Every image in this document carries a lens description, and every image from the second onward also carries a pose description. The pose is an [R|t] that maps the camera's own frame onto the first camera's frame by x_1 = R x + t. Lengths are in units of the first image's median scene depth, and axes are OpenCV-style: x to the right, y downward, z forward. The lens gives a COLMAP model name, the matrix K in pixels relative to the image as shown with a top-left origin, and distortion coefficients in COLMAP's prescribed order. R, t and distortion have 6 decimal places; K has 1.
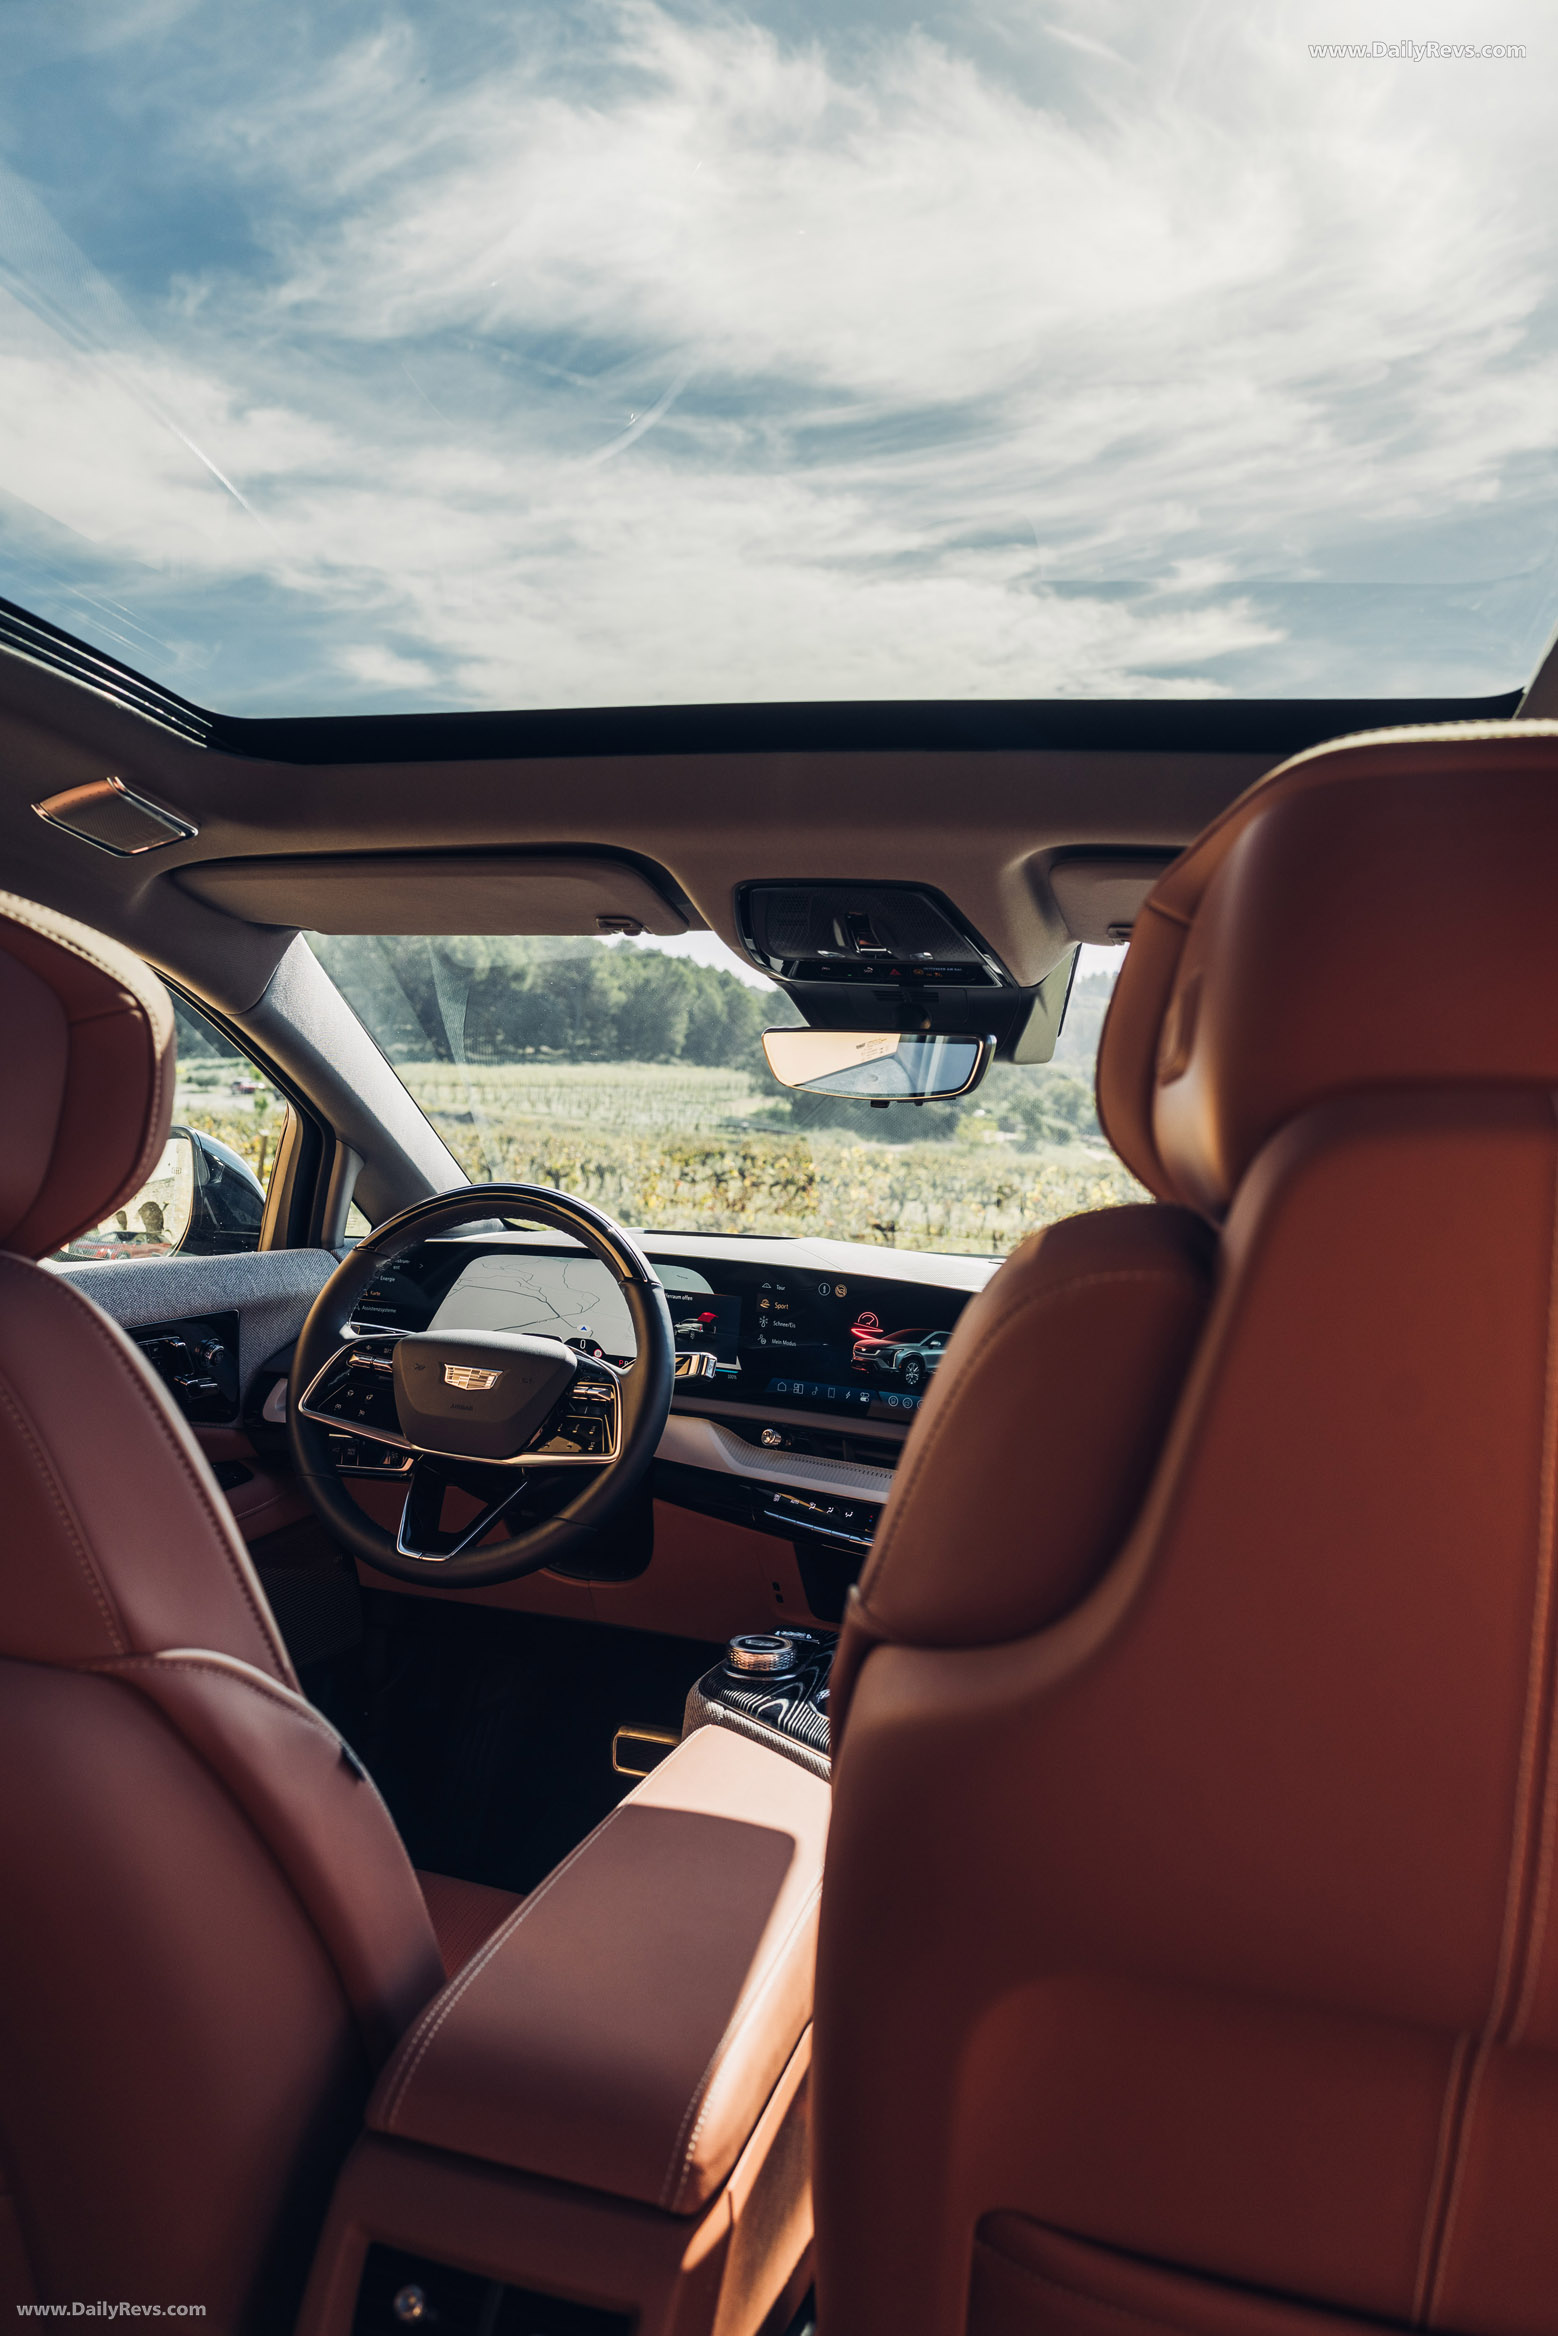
lens RADIAL K [[1614.0, 0, 779.0], [0, 1614.0, 1168.0], [0, 0, 1]] dist [-0.004400, -0.000863]
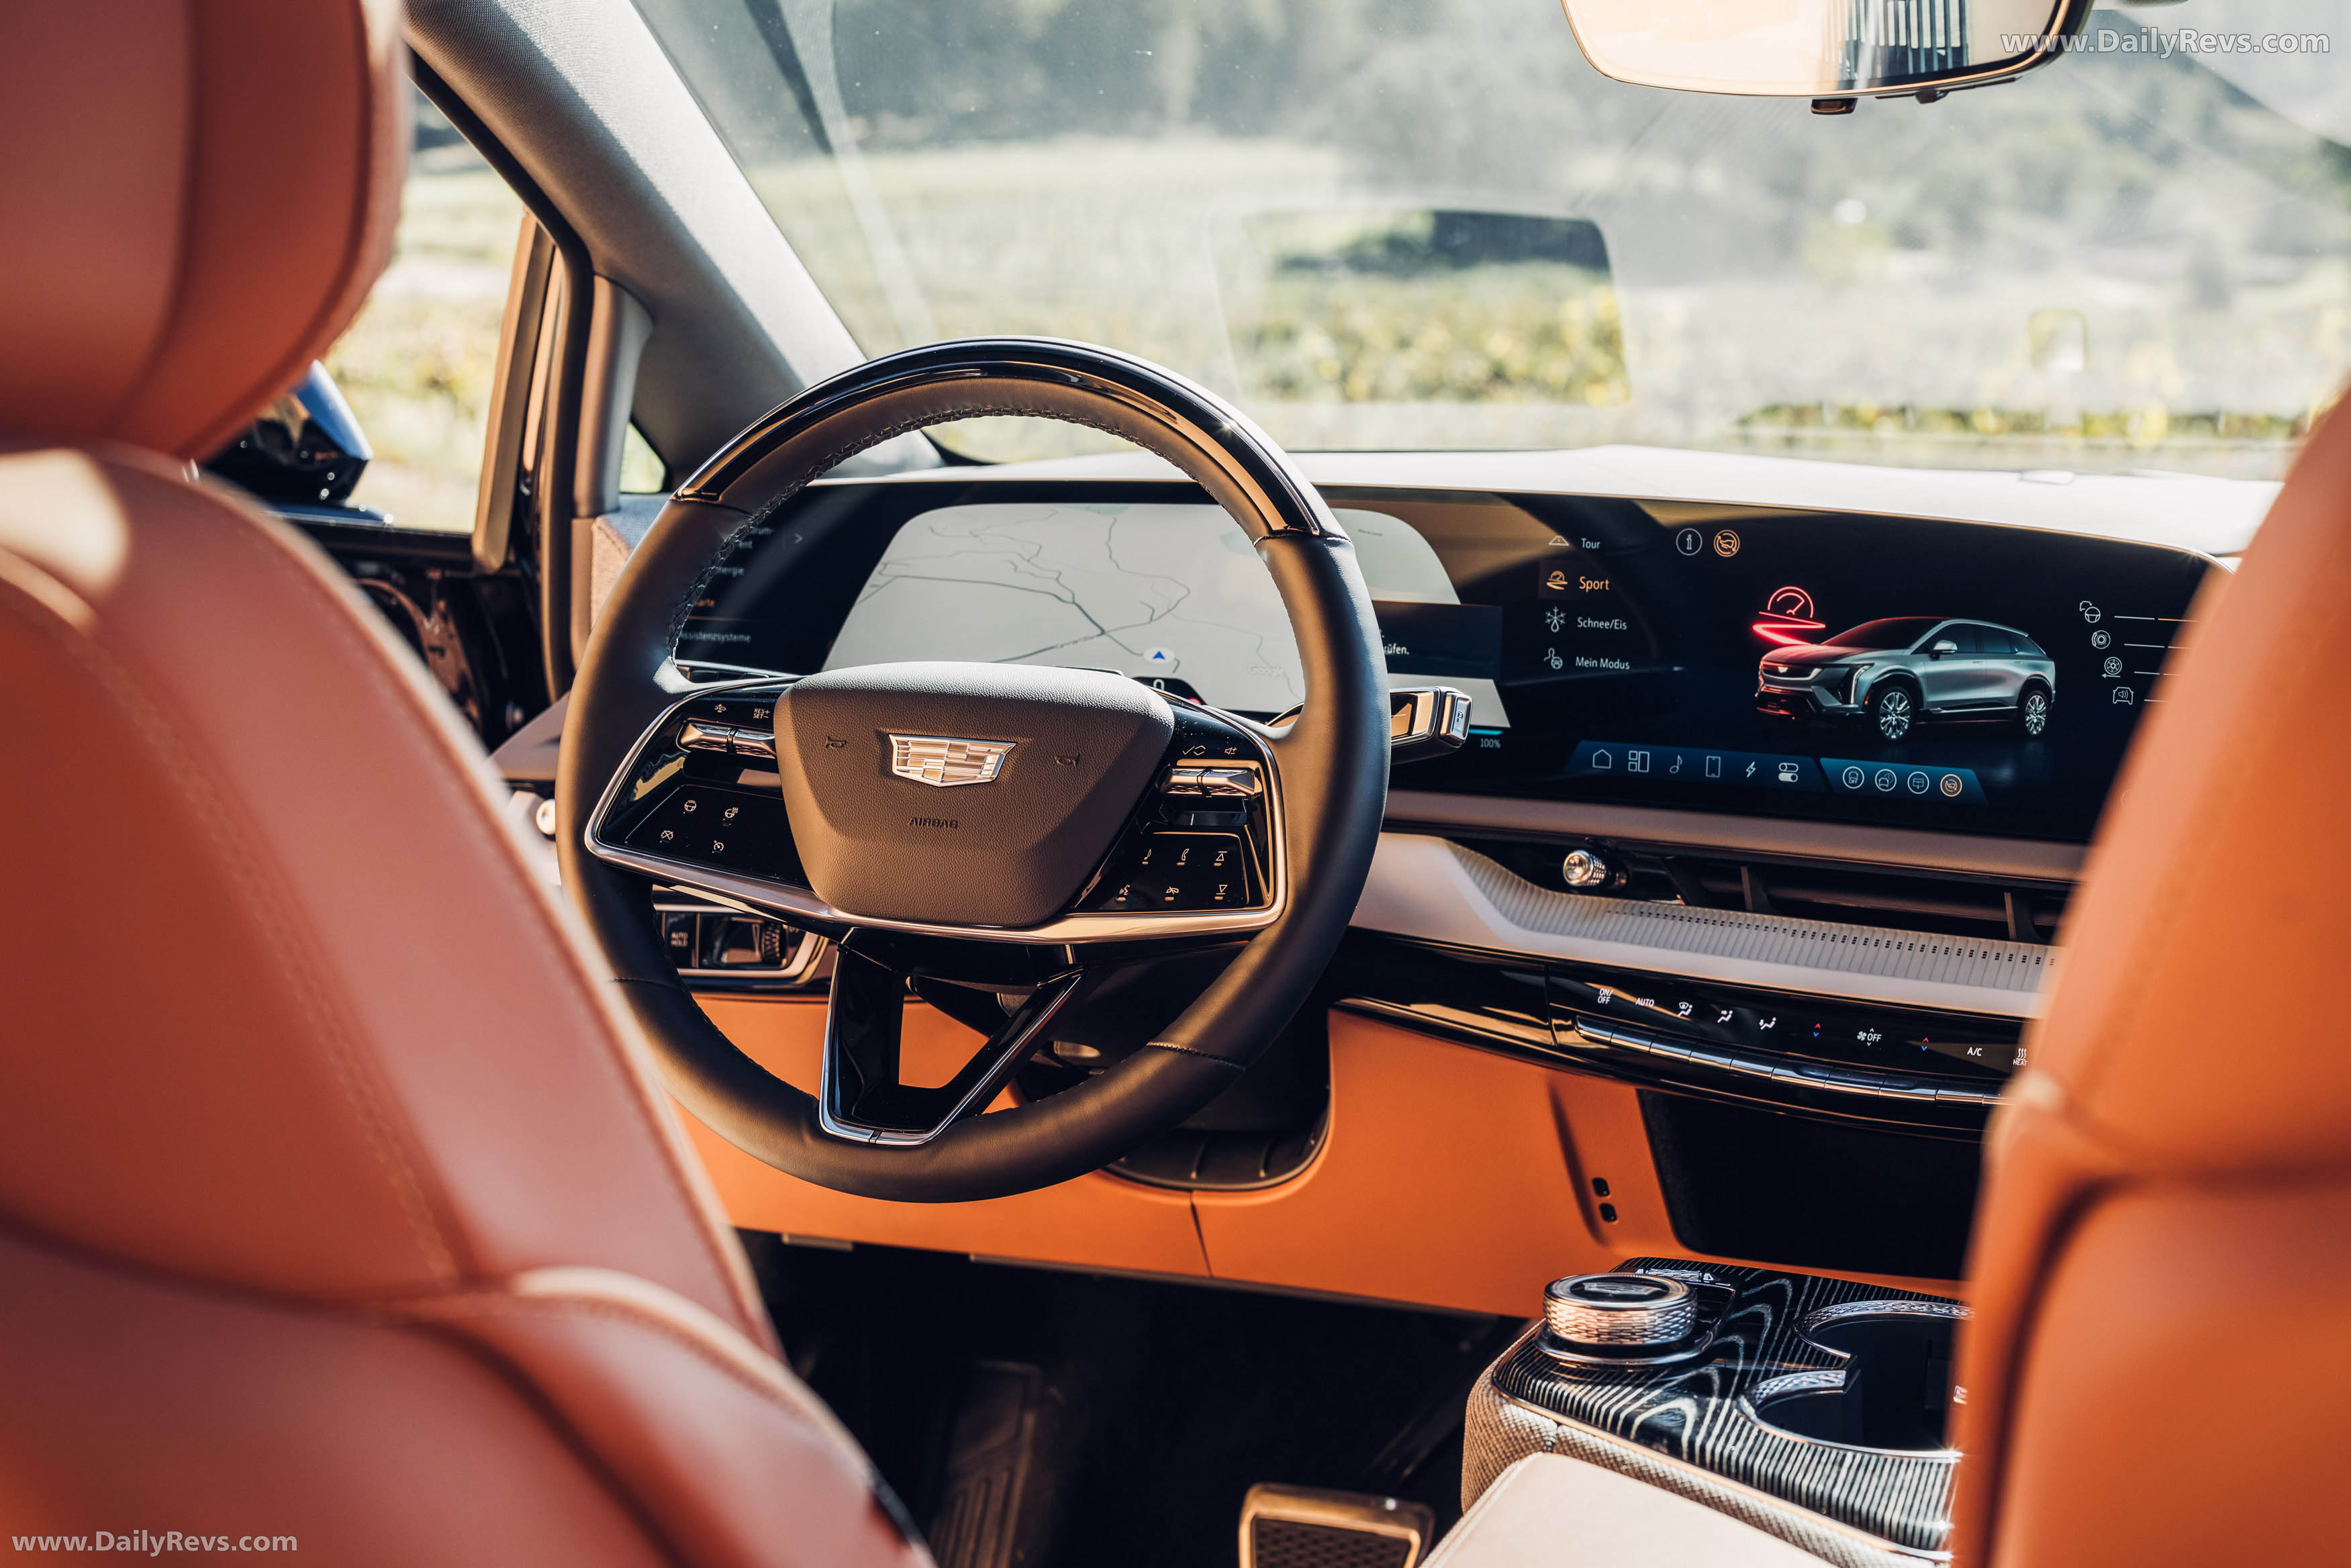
lens RADIAL K [[3488.4, 0, 1175.5], [0, 3488.4, 784.0], [0, 0, 1]] dist [0.007777, 0.004090]
pose [[0.996643, -0.043403, -0.069412, -0.053003], [0.051295, 0.991891, 0.116284, 0.021898], [0.063802, -0.119454, 0.990788, 0.008462]]
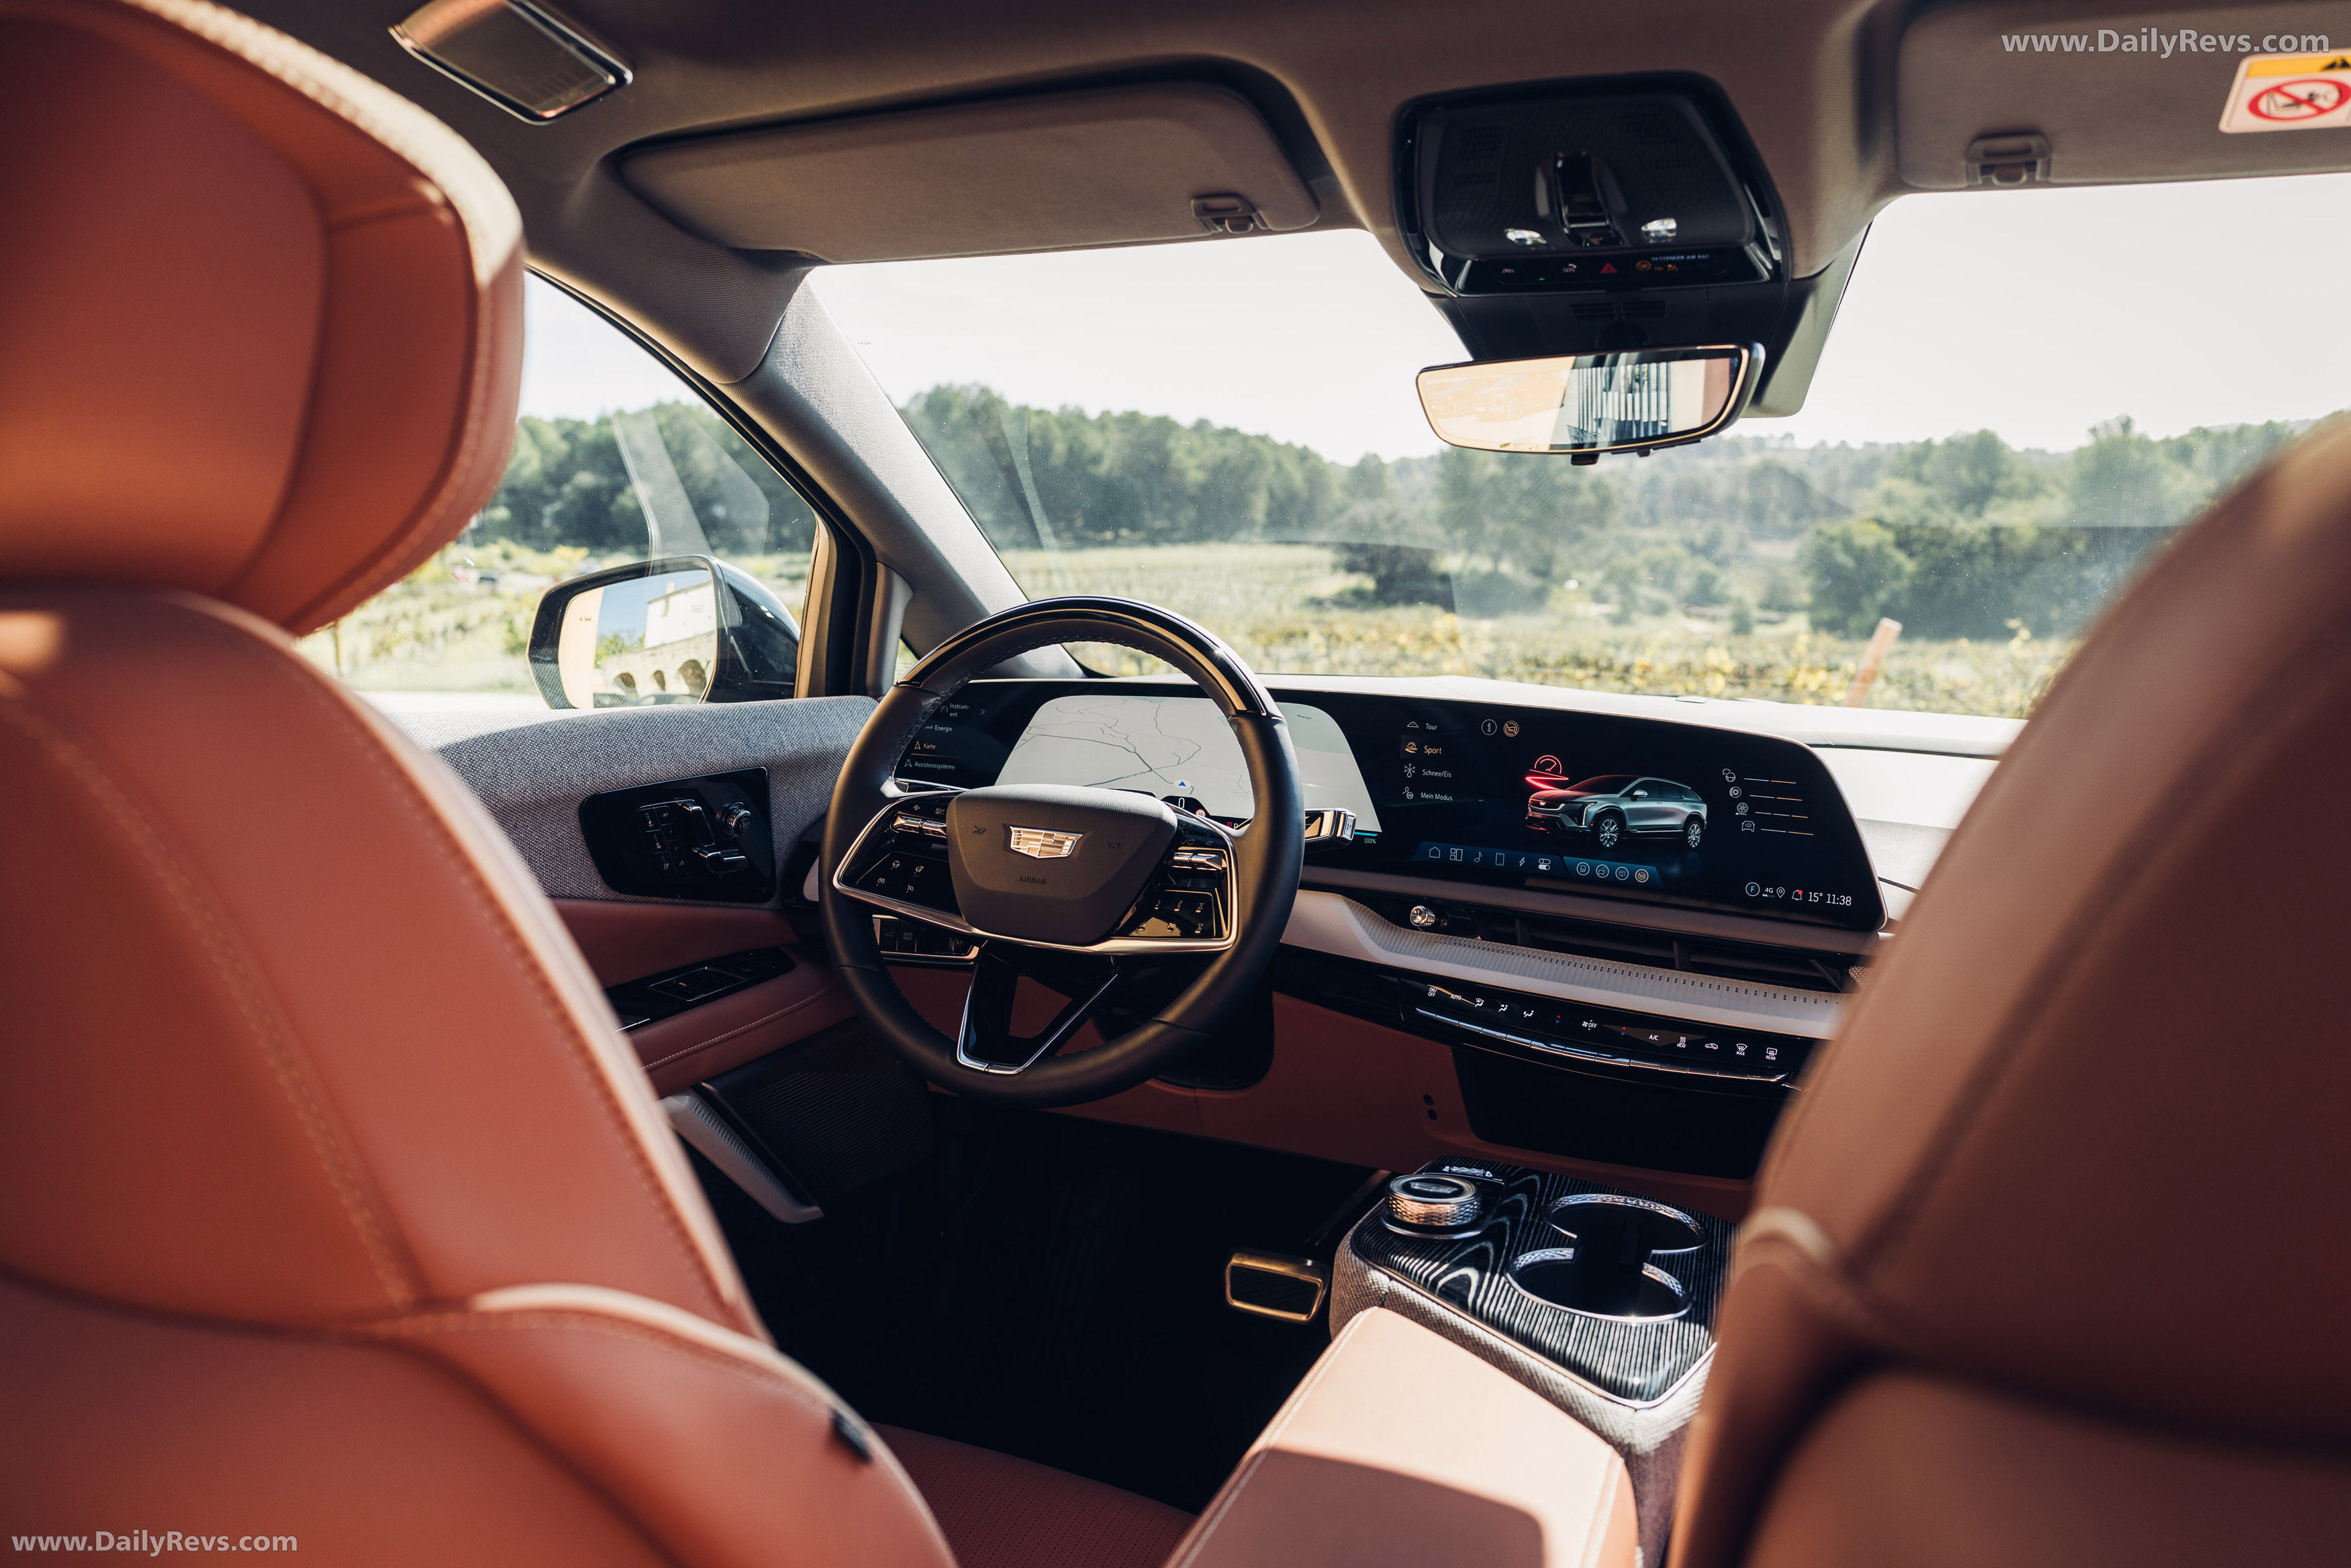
lens RADIAL K [[1603.3, 0, 1175.5], [0, 1603.3, 784.0], [0, 0, 1]] dist [-0.003704, 0.000107]
pose [[0.993184, -0.015406, -0.115534, -0.034496], [0.024798, 0.996462, 0.080308, 0.038066], [0.113888, -0.082626, 0.990052, 0.224407]]
